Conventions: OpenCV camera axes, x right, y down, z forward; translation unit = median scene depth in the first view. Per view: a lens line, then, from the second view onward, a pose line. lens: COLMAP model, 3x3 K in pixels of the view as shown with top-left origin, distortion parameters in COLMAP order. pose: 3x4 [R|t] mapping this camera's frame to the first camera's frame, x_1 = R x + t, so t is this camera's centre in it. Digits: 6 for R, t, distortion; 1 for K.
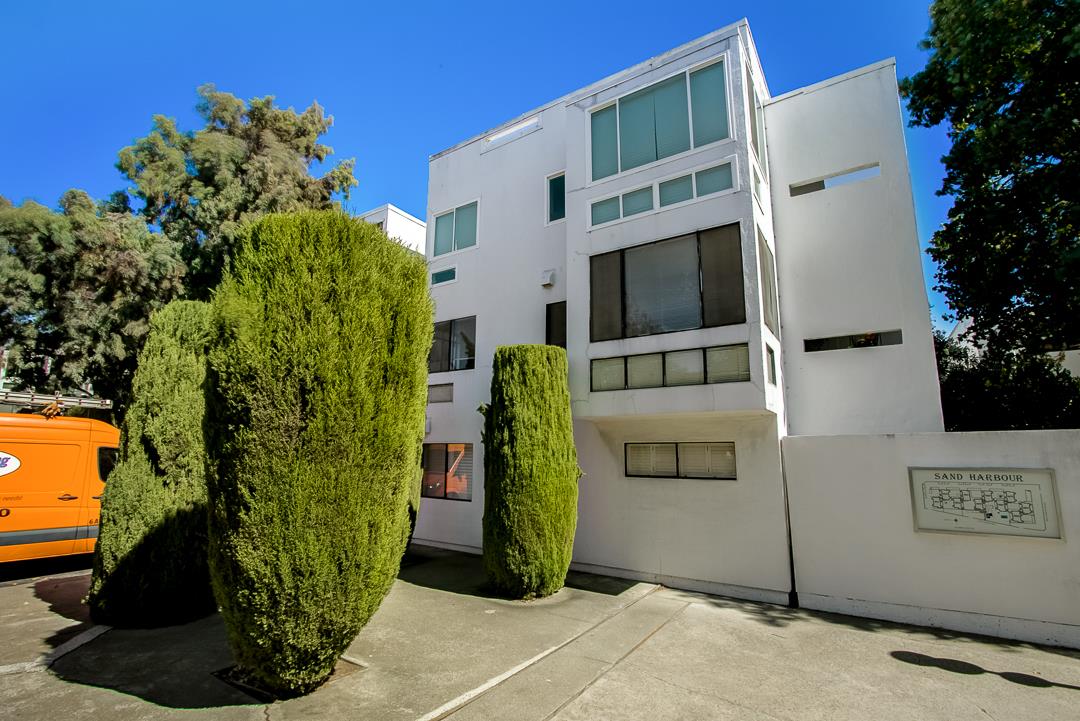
lens RADIAL K [[502.5, 0, 529.8], [0, 502.5, 360.8], [0, 0, 1]] dist [-0.021033, 0.005191]
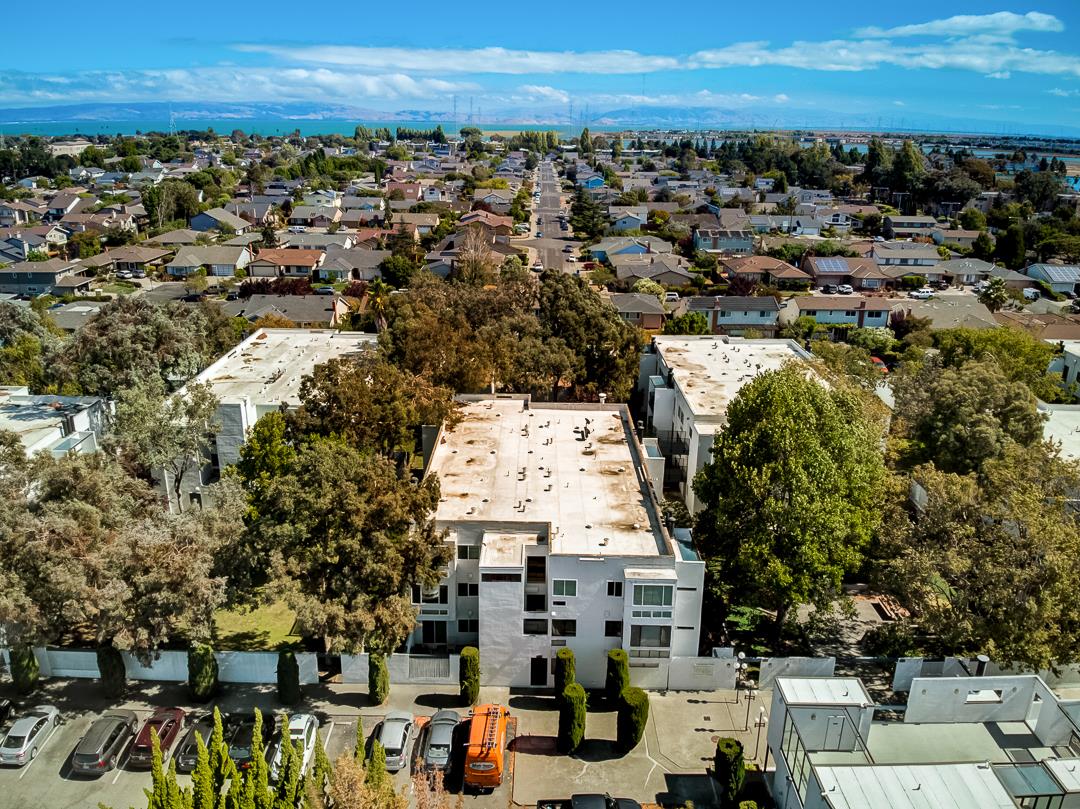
lens RADIAL K [[816.1, 0, 542.9], [0, 816.1, 419.1], [0, 0, 1]] dist [0.093686, -0.229378]
pose [[0.827570, -0.186254, 0.529563, -3.652055], [-0.104084, 0.876086, 0.470787, -4.731791], [-0.551628, -0.444729, 0.705636, -2.400806]]
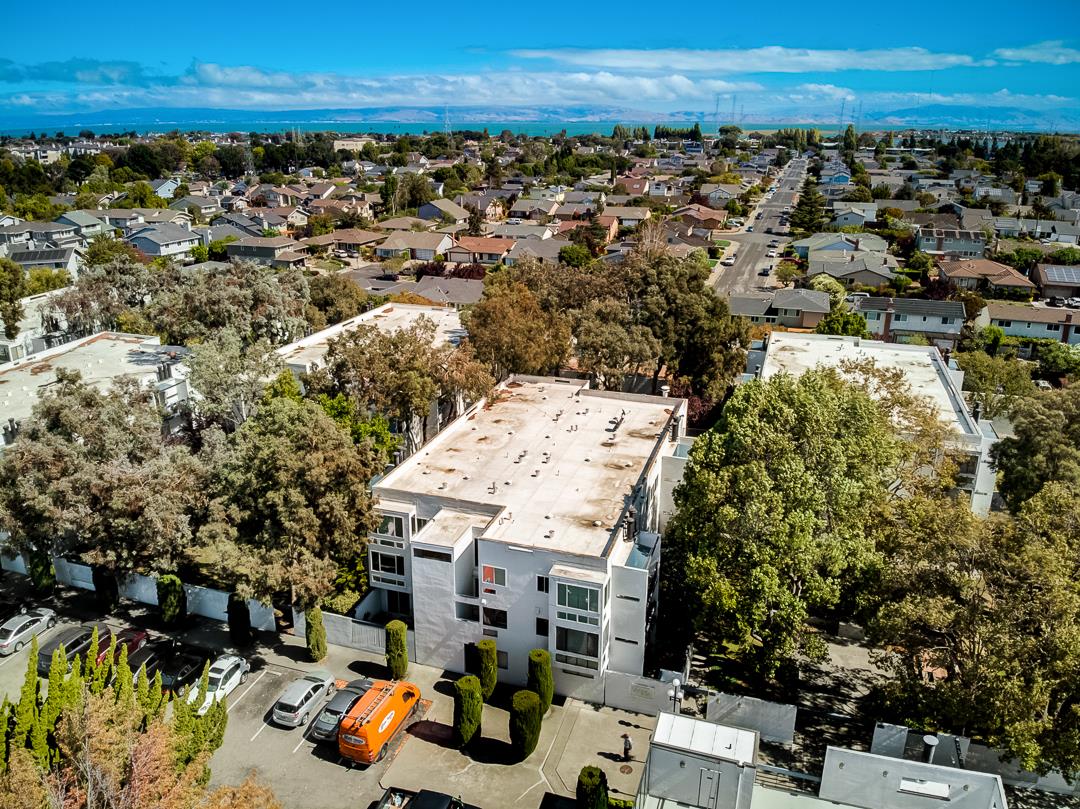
lens RADIAL K [[803.7, 0, 535.4], [0, 803.7, 410.0], [0, 0, 1]] dist [0.088632, -0.230089]
pose [[0.961103, -0.098992, 0.257839, -1.408401], [-0.041270, 0.871604, 0.488471, -4.573533], [-0.273088, -0.480112, 0.833616, -3.060054]]
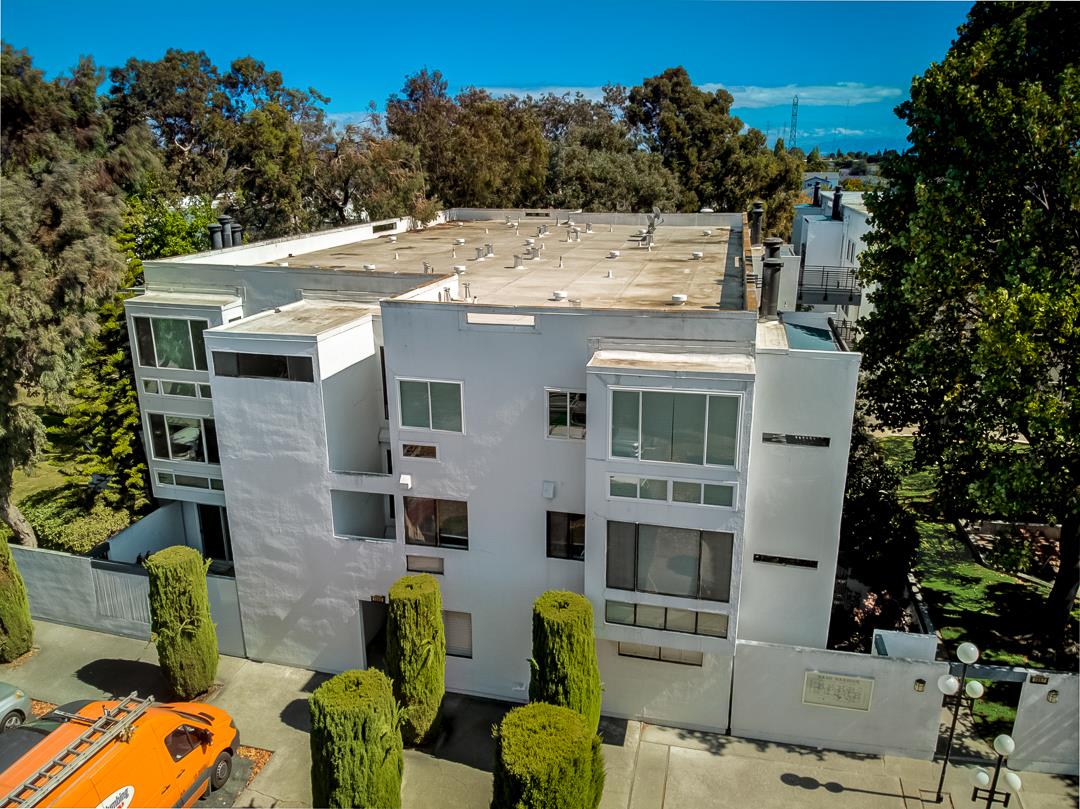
lens RADIAL K [[803.7, 0, 535.4], [0, 803.7, 410.0], [0, 0, 1]] dist [0.088632, -0.230089]
pose [[0.937979, -0.120239, 0.325173, -0.709322], [-0.043078, 0.890243, 0.453444, -1.466363], [-0.344004, -0.439329, 0.829850, -0.446431]]
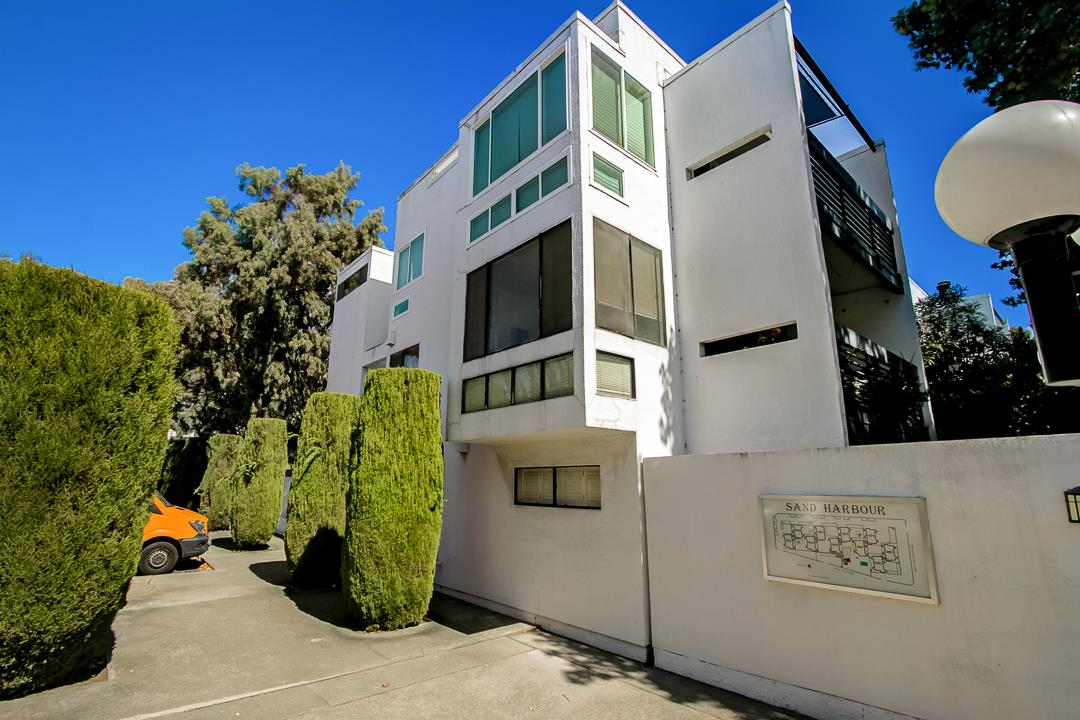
lens RADIAL K [[502.5, 0, 529.8], [0, 502.5, 360.3], [0, 0, 1]] dist [-0.021033, 0.005191]
pose [[0.963906, -0.066410, -0.257828, 0.541370], [0.052375, 0.996766, -0.060938, 0.027323], [0.261042, 0.045235, 0.964267, 0.116743]]
